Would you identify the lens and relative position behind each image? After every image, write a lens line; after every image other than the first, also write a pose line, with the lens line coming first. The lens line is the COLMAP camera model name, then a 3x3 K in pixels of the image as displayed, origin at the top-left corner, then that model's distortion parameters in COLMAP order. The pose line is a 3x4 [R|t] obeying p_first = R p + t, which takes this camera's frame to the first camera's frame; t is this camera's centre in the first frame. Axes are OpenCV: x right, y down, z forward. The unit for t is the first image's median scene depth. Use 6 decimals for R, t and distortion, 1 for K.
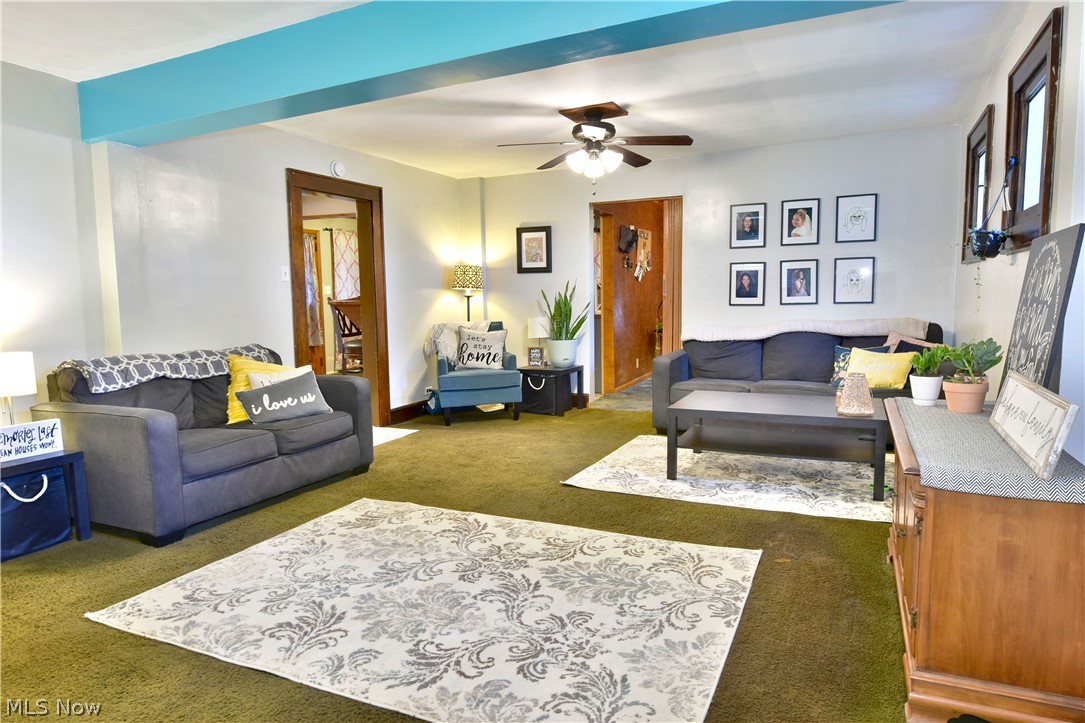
lens RADIAL K [[659.4, 0, 530.5], [0, 659.4, 357.1], [0, 0, 1]] dist [-0.008583, -0.001377]
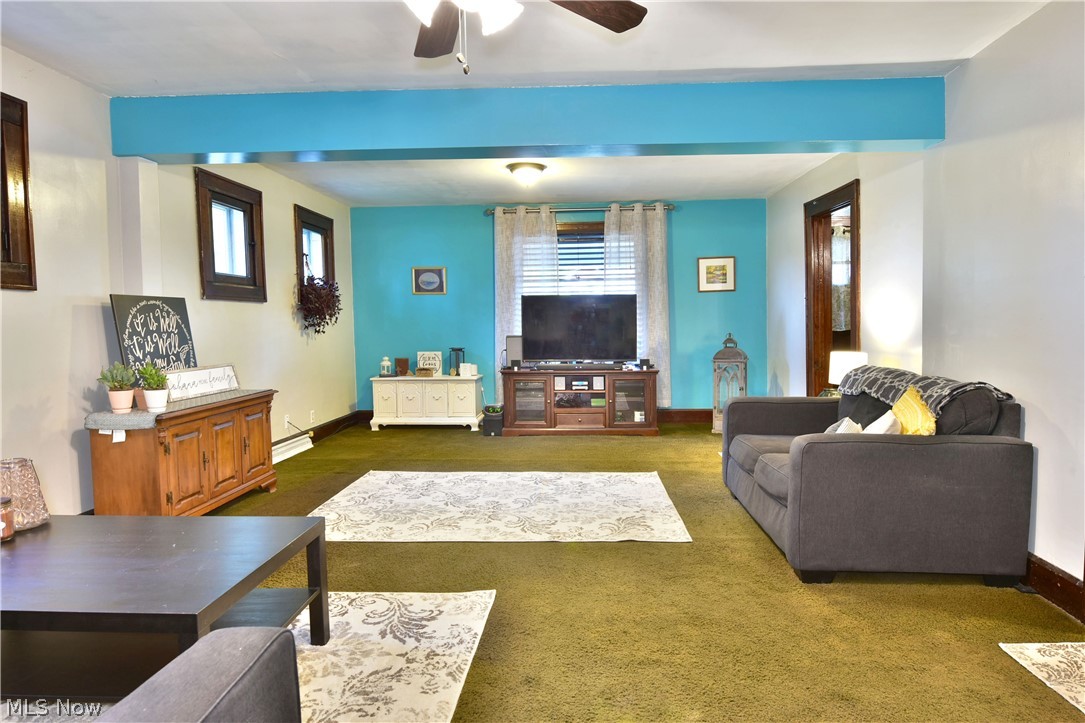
lens RADIAL K [[665.1, 0, 562.4], [0, 665.1, 360.8], [0, 0, 1]] dist [-0.023376, -0.000607]
pose [[-0.911284, 0.049802, -0.408756, 0.269700], [-0.012114, 0.988987, 0.147503, -0.161967], [0.411600, 0.139369, -0.900645, 1.728037]]
